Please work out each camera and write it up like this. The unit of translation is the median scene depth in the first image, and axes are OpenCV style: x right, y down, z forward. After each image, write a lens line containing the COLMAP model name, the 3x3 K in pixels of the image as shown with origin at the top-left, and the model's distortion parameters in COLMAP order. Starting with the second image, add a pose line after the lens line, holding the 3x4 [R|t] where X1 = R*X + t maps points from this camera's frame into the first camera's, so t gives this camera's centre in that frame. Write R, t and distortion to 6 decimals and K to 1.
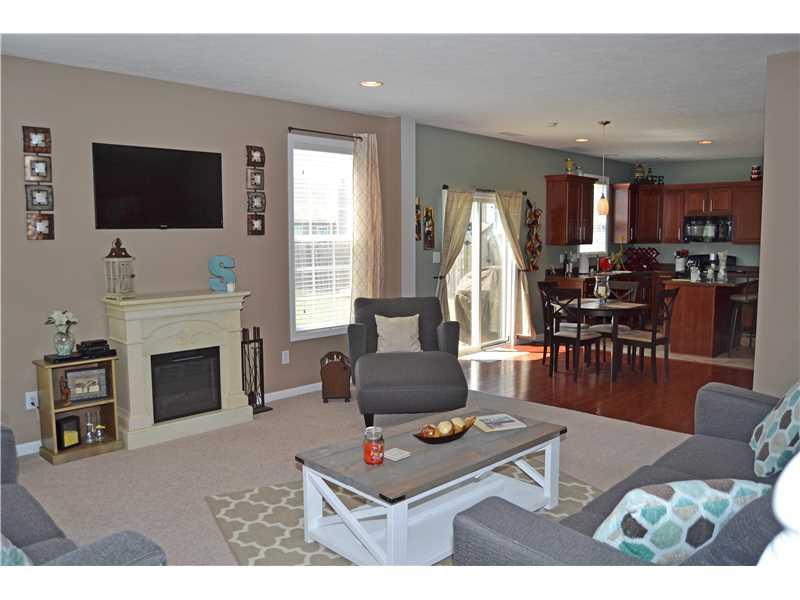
lens RADIAL K [[642.4, 0, 400.0], [0, 642.4, 300.0], [0, 0, 1]] dist [-0.083212, 0.008562]
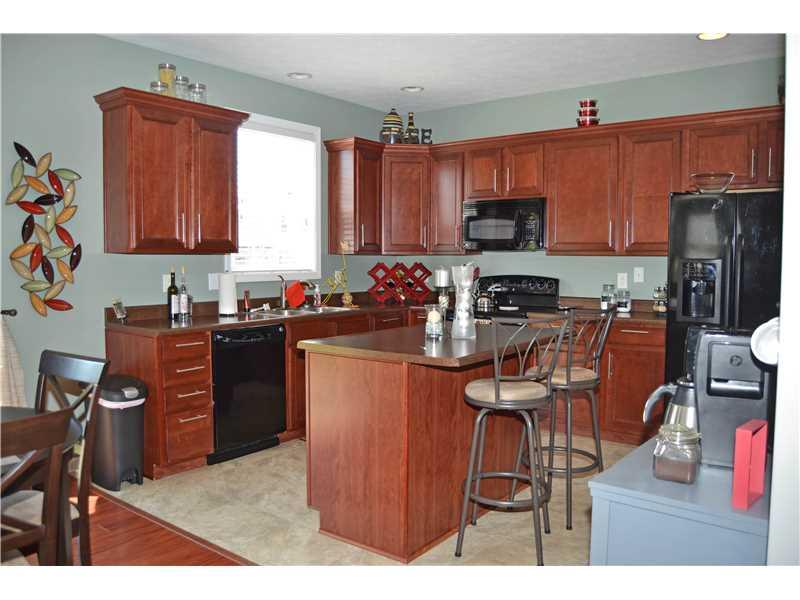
lens RADIAL K [[665.3, 0, 400.0], [0, 665.3, 300.0], [0, 0, 1]] dist [-0.085263, 0.007565]
pose [[0.992328, 0.000514, 0.123635, 0.364309], [0.004234, 0.999263, -0.038143, -0.034071], [-0.123563, 0.038374, 0.991594, 0.511262]]
